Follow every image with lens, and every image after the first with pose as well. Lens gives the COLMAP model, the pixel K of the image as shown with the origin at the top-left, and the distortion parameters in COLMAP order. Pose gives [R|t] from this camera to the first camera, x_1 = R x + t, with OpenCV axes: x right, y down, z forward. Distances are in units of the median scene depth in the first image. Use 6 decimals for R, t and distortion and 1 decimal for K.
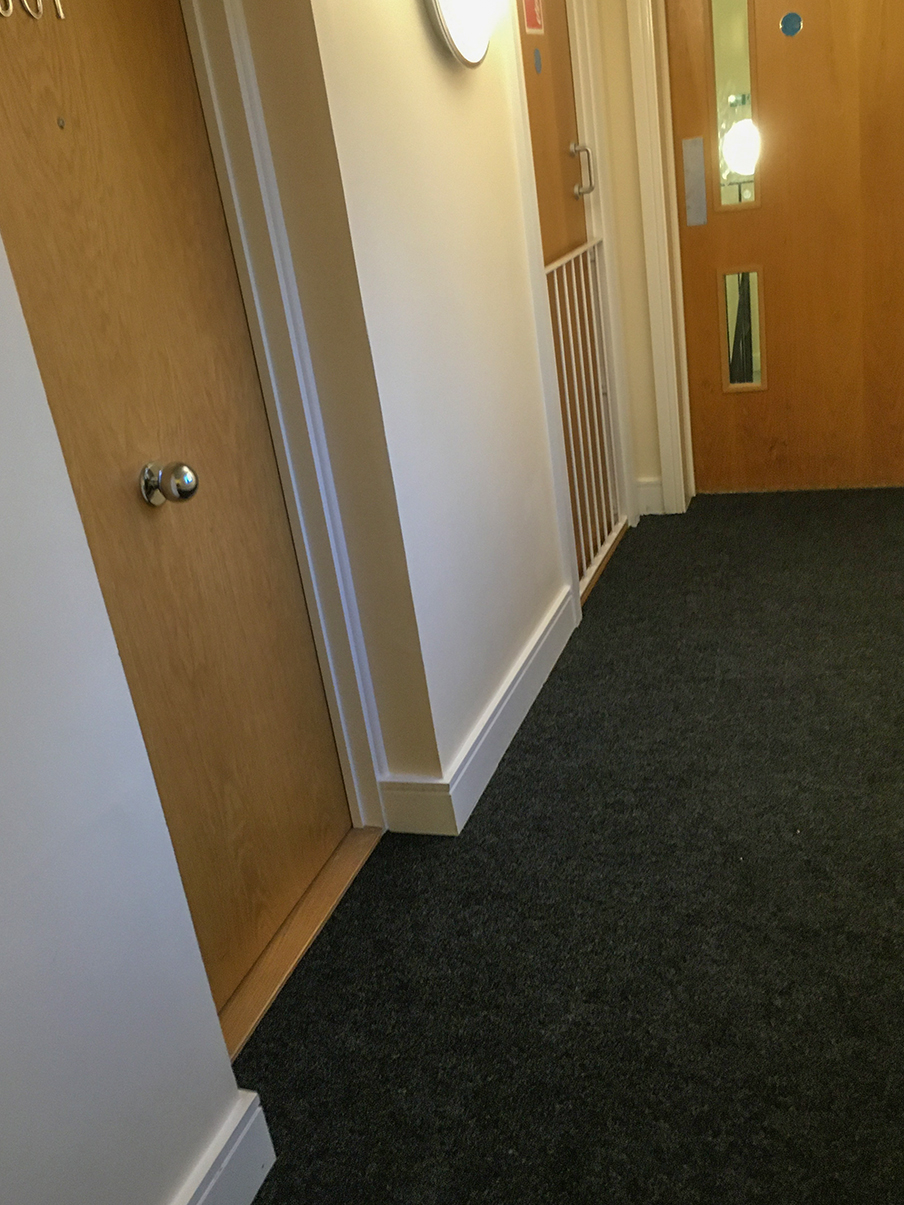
lens RADIAL K [[1072.1, 0, 451.6], [0, 1072.1, 603.2], [0, 0, 1]] dist [0.007944, -0.008852]
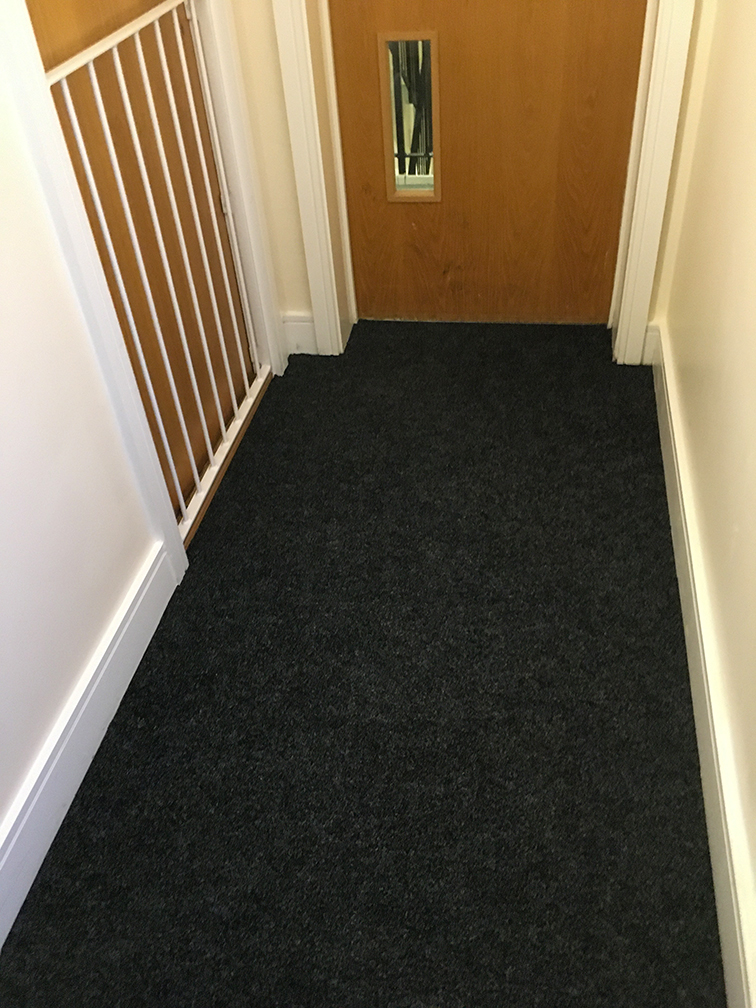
lens RADIAL K [[862.3, 0, 381.8], [0, 862.3, 503.4], [0, 0, 1]] dist [0.063555, -0.090365]
pose [[0.979117, -0.048677, 0.197385, 0.134140], [-0.006714, 0.962641, 0.270698, -0.188518], [-0.203187, -0.266370, 0.942211, 0.405895]]
